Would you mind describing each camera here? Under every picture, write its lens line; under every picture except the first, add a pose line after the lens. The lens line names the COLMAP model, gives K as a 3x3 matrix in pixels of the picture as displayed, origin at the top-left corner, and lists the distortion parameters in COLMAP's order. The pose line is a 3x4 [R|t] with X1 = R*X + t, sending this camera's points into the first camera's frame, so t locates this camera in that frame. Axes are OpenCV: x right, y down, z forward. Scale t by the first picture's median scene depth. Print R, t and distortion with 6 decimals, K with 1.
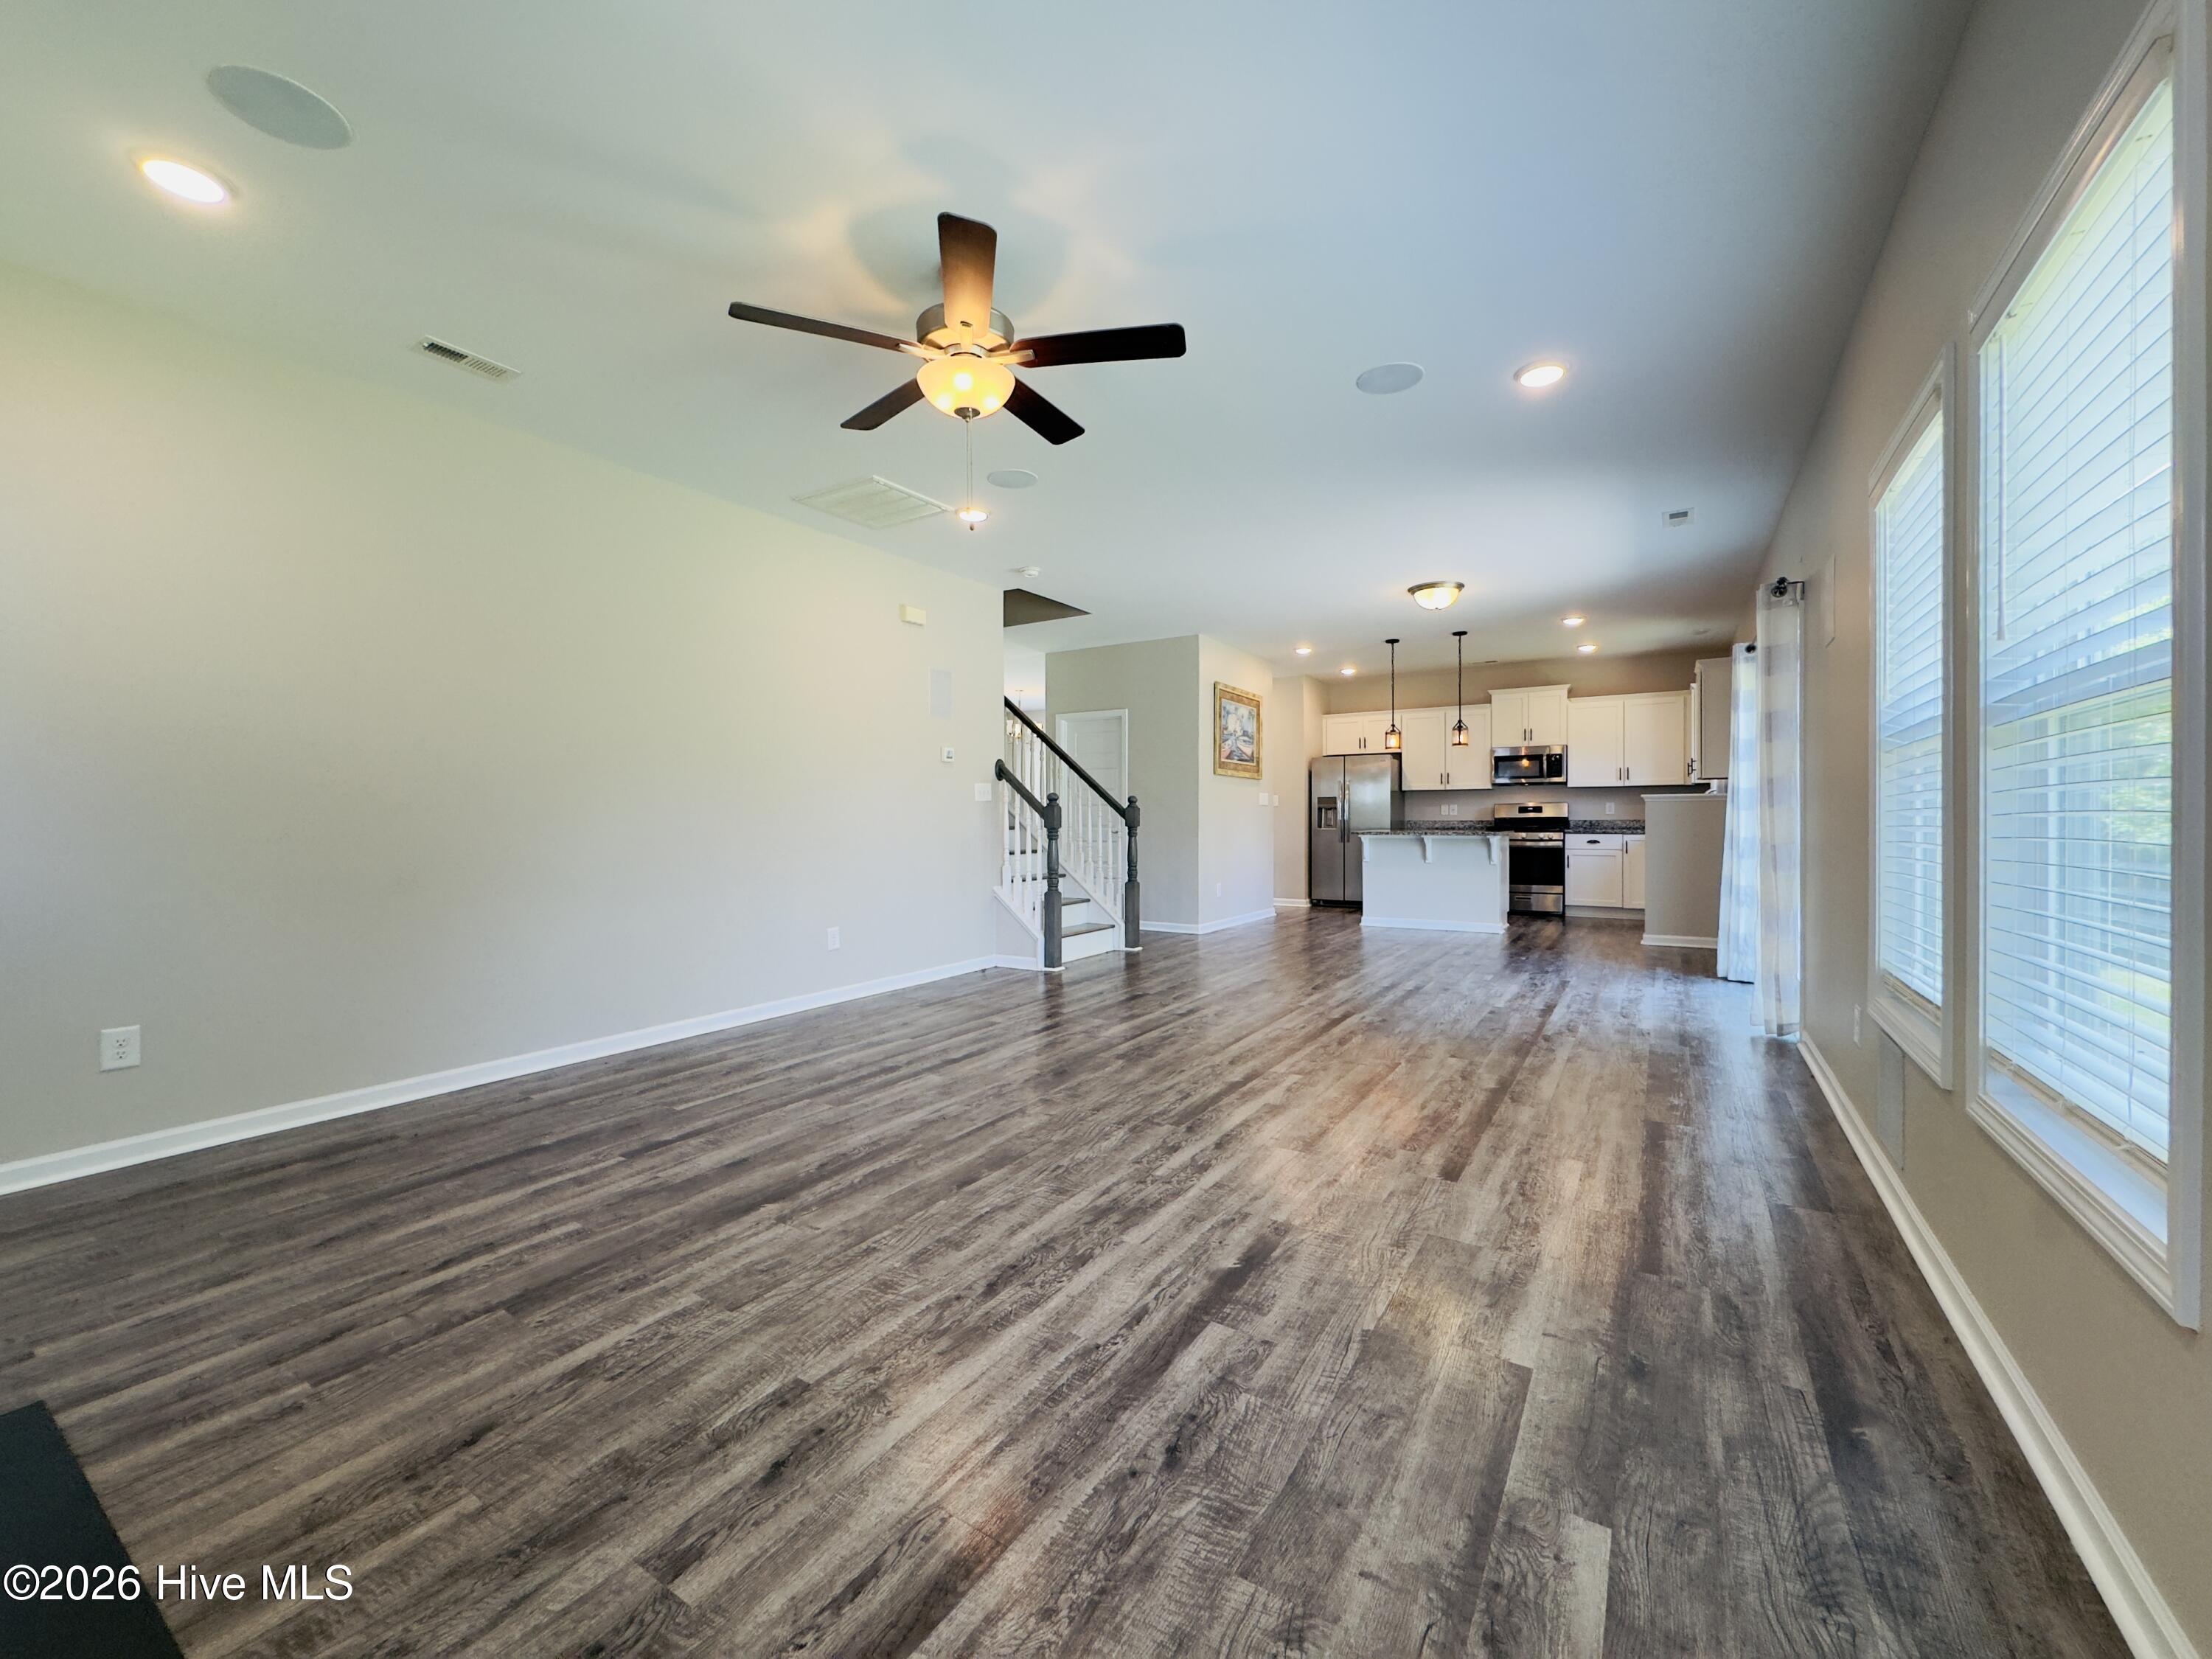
lens RADIAL K [[879.6, 0, 1104.0], [0, 879.6, 822.0], [0, 0, 1]] dist [0.000285, 0.000447]
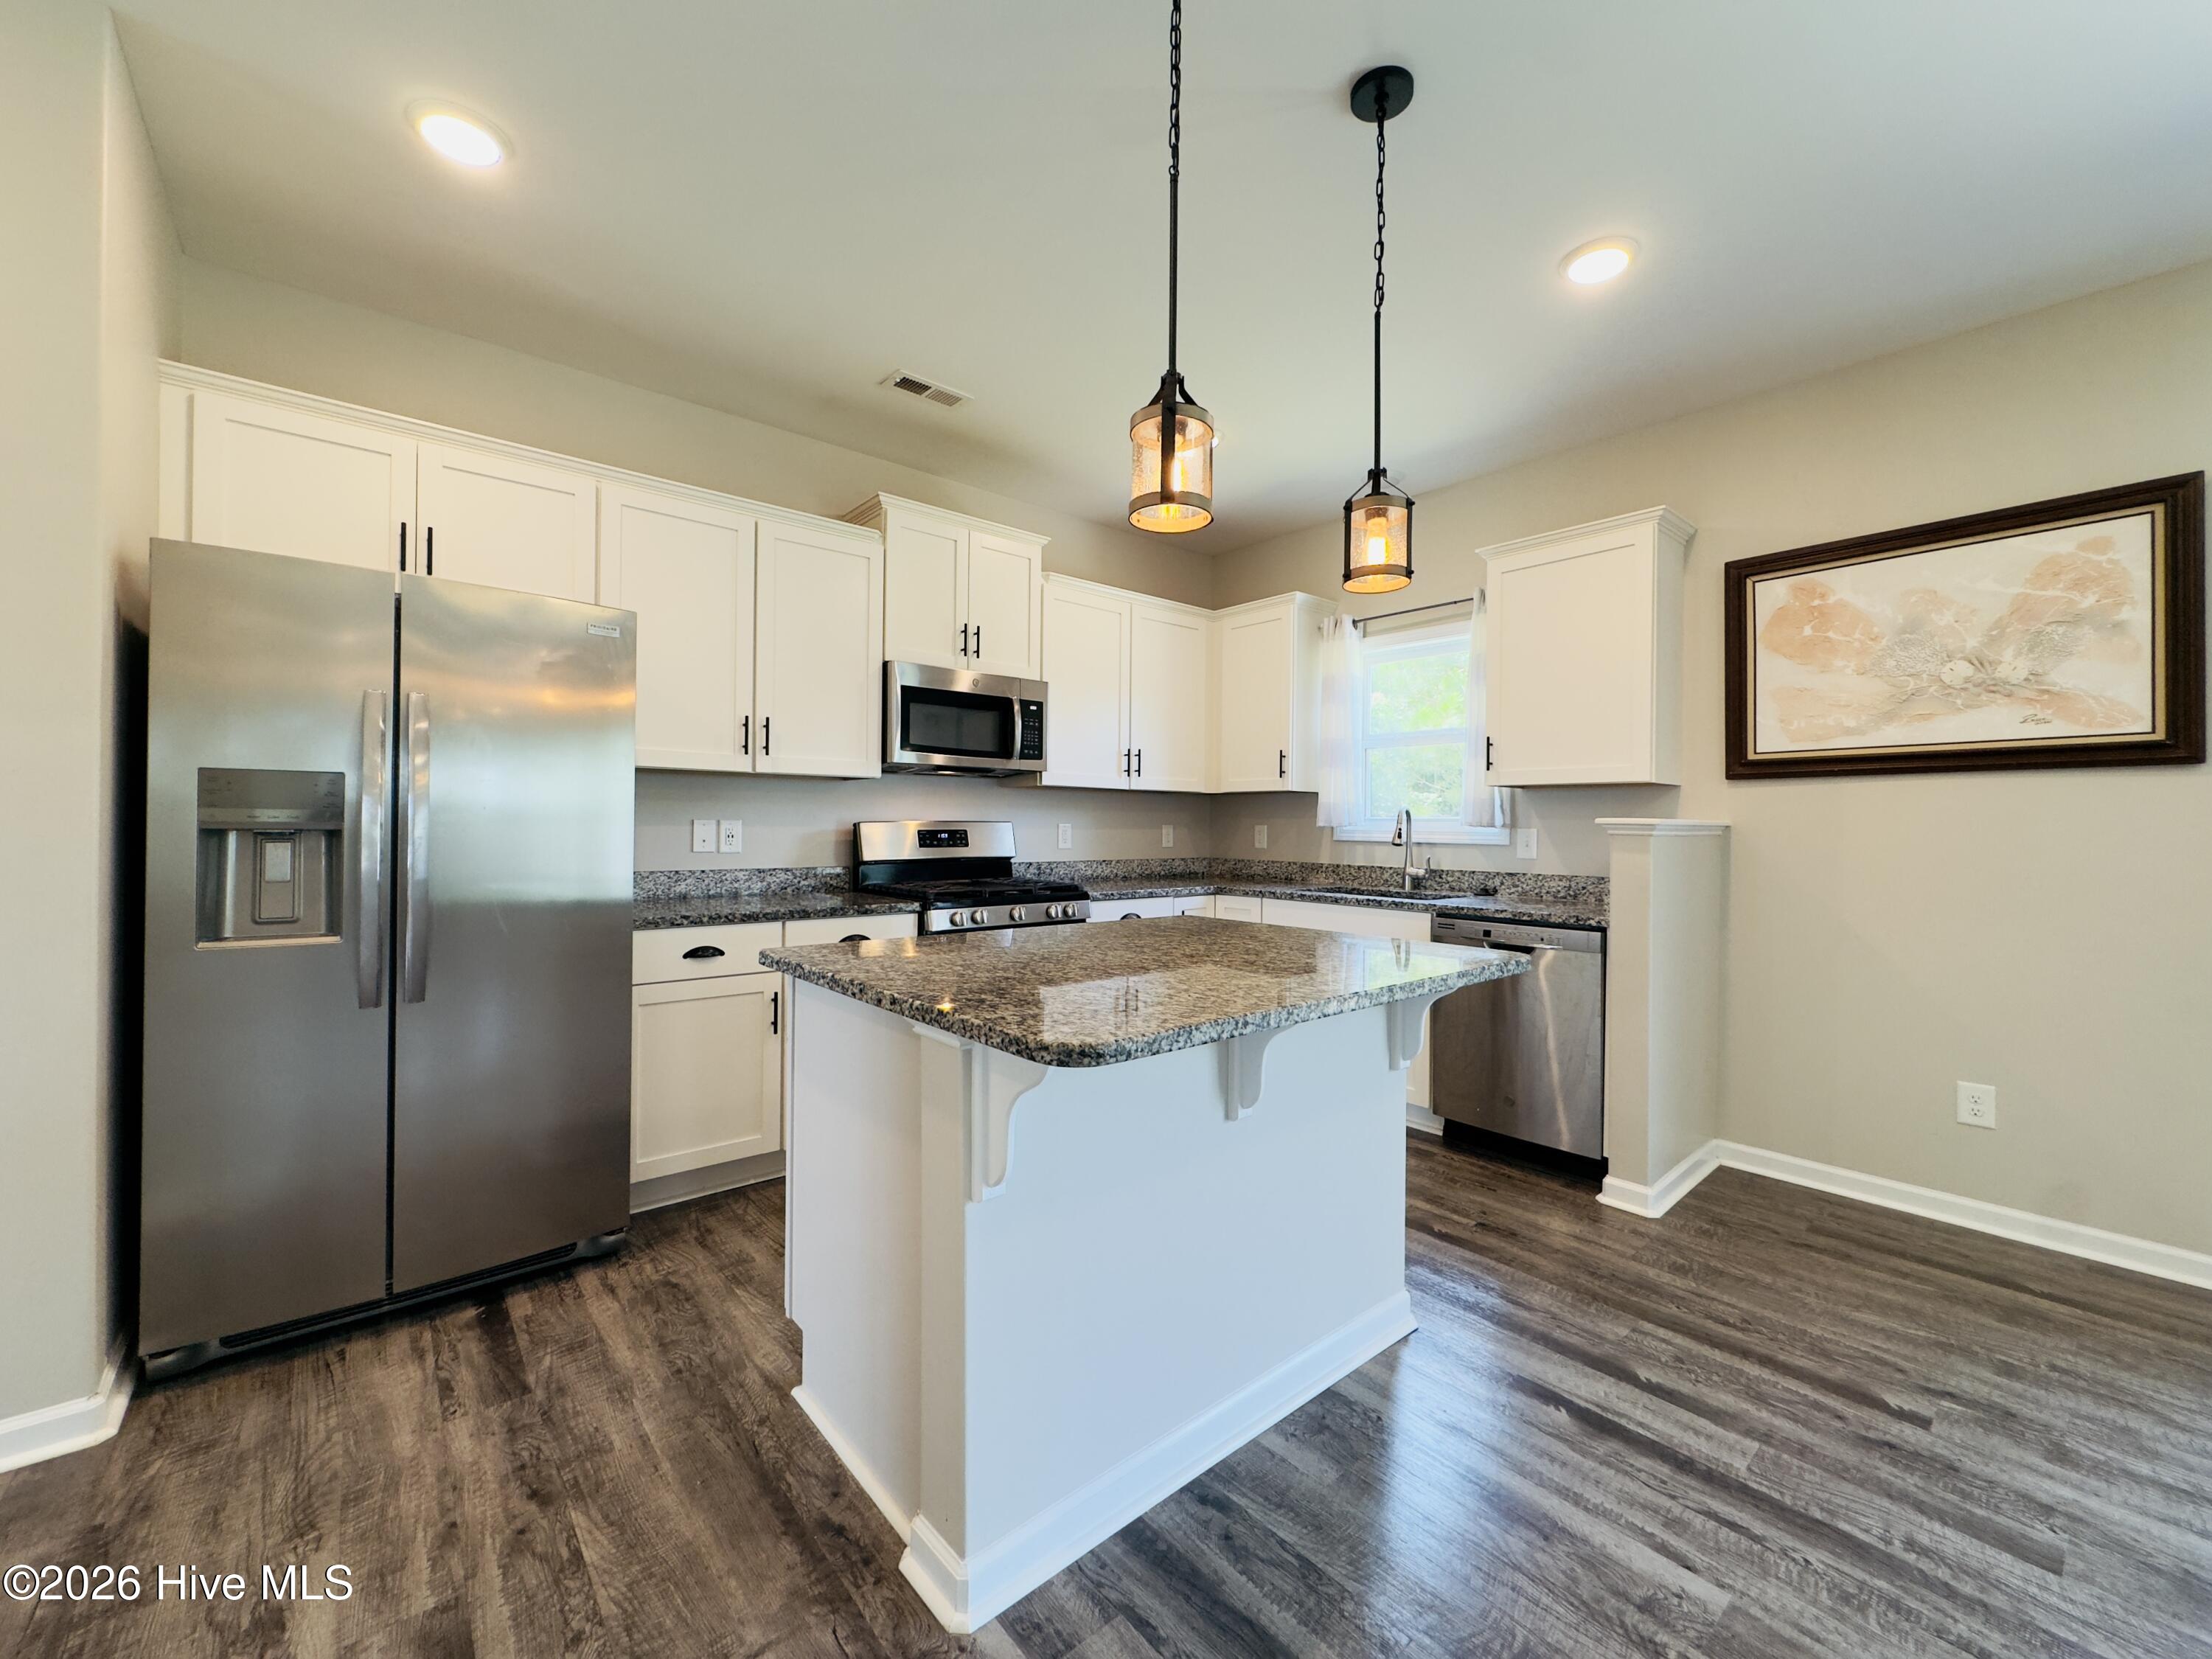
lens RADIAL K [[883.8, 0, 1104.3], [0, 883.8, 825.5], [0, 0, 1]] dist [-0.004291, 0.000411]
pose [[0.293909, 0.007114, 0.955807, 0.149184], [-0.006210, 0.999965, -0.005533, -0.019828], [-0.955813, -0.004309, 0.293943, 0.904499]]
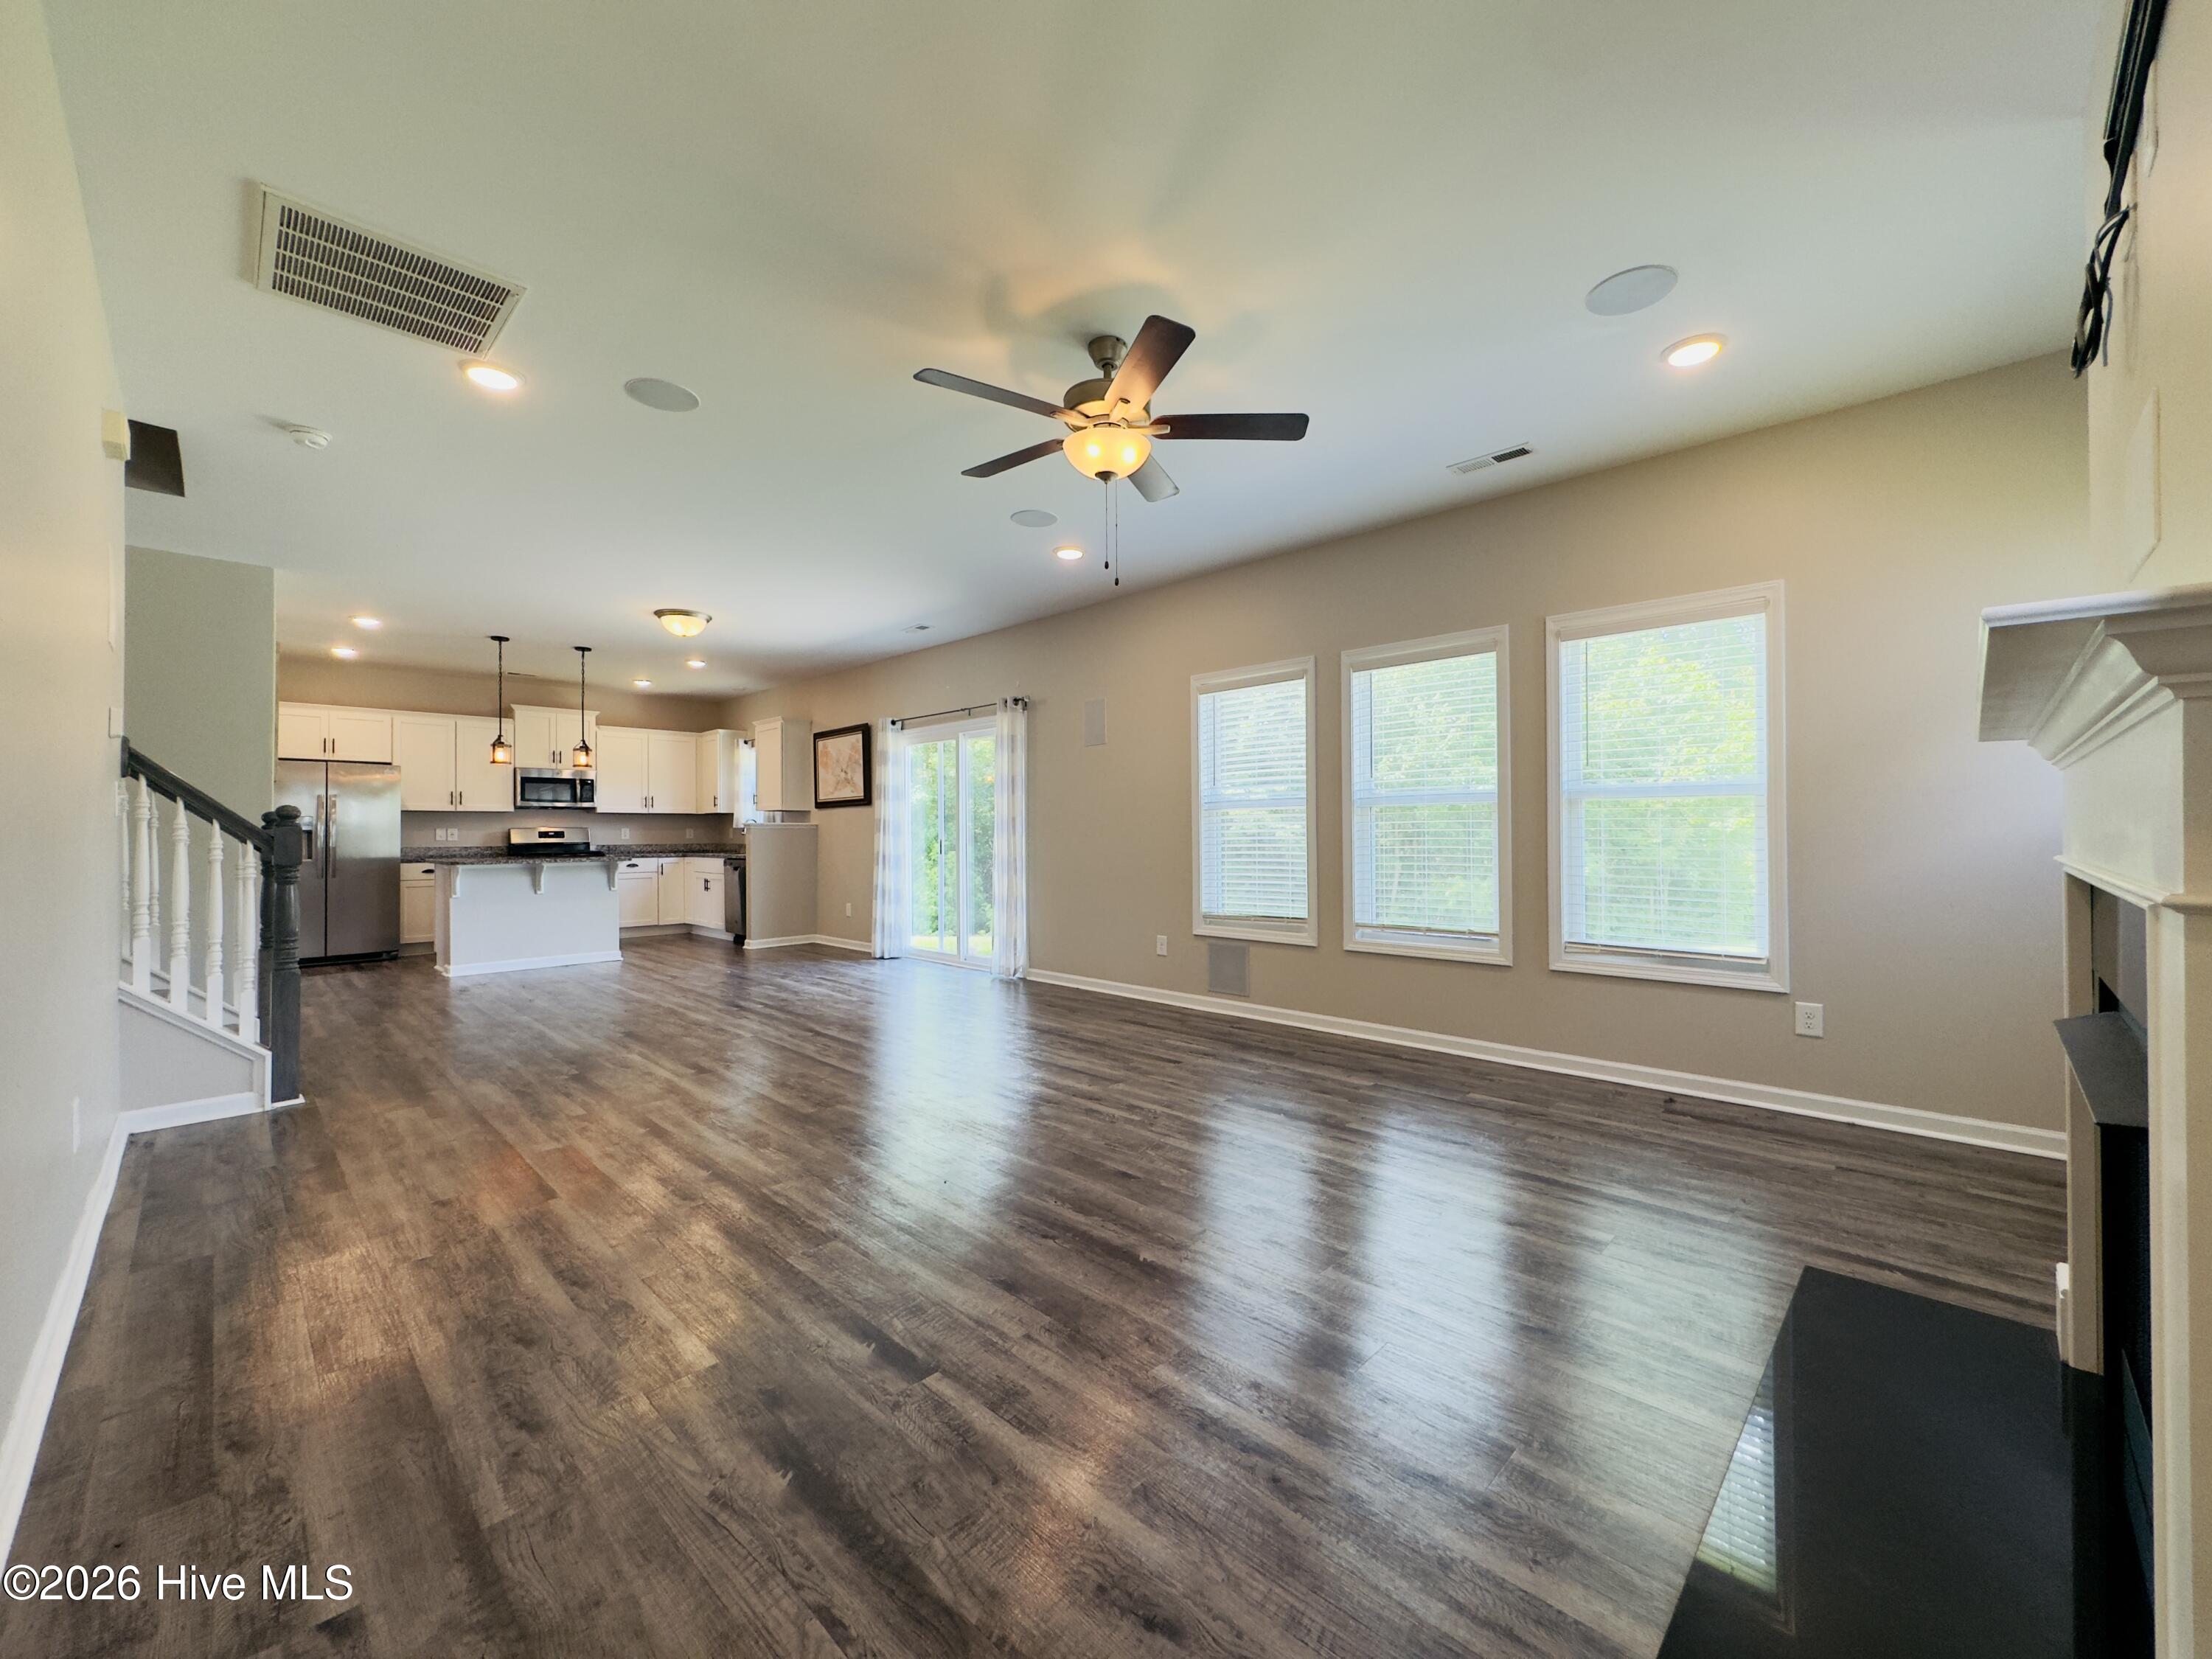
lens RADIAL K [[881.3, 0, 1103.9], [0, 881.3, 826.5], [0, 0, 1]] dist [-0.002287, 0.000107]
pose [[0.206545, 0.011844, 0.978365, -0.365819], [0.010641, 0.999840, -0.014351, -0.003073], [-0.978379, 0.013375, 0.206386, 0.233737]]
